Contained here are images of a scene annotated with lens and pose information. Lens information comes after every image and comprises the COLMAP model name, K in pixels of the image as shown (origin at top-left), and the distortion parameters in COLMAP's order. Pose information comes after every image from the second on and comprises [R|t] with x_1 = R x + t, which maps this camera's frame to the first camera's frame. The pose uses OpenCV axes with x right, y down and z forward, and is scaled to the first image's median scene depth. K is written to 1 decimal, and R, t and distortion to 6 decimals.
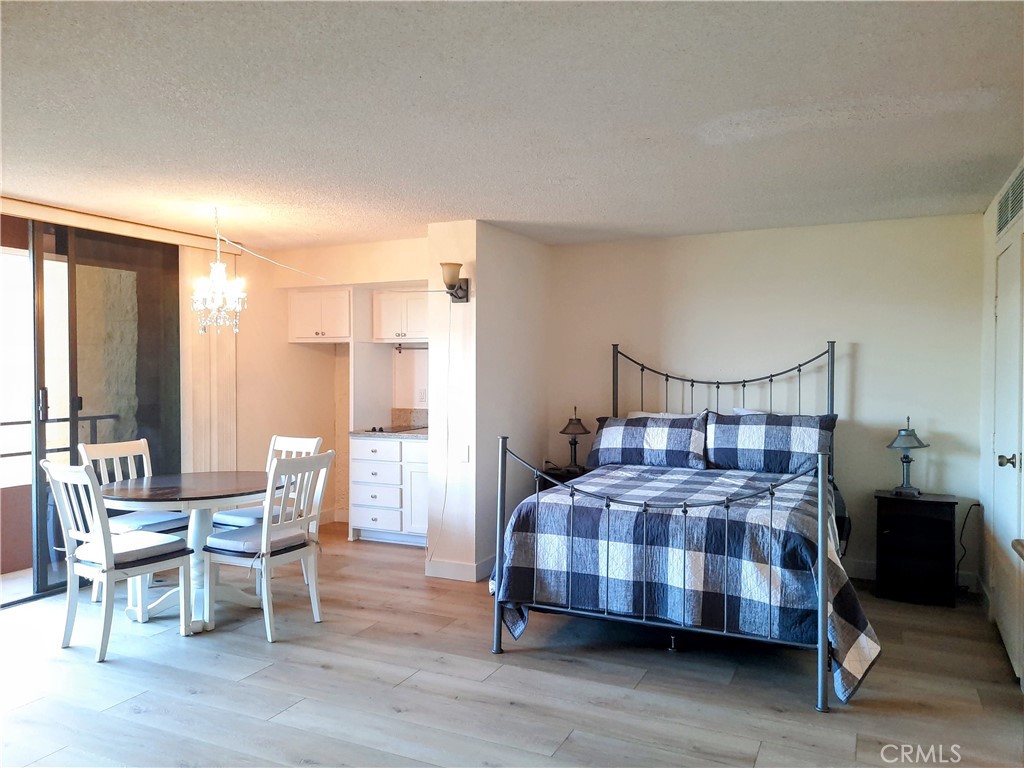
lens RADIAL K [[745.5, 0, 517.7], [0, 745.5, 381.3], [0, 0, 1]] dist [0.059865, -0.056237]
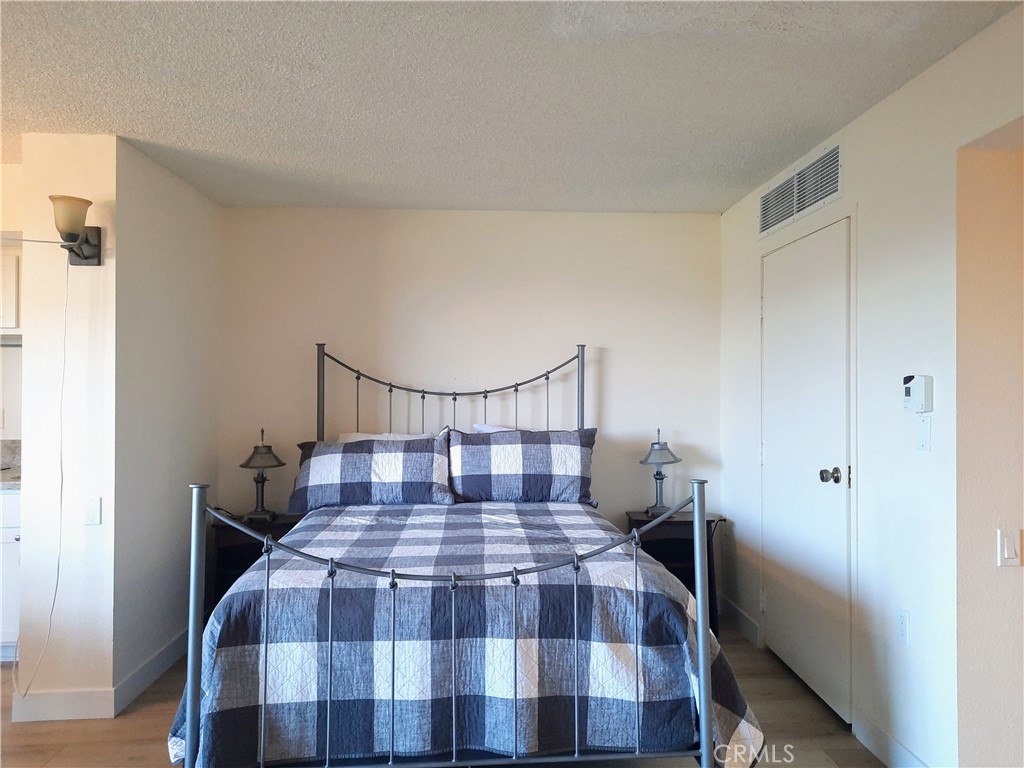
lens RADIAL K [[745.5, 0, 517.7], [0, 745.5, 381.3], [0, 0, 1]] dist [0.059865, -0.056237]
pose [[0.876986, 0.001032, 0.480515, -0.065369], [0.011008, 0.999692, -0.022237, 0.008034], [-0.480390, 0.024791, 0.876705, 0.289140]]
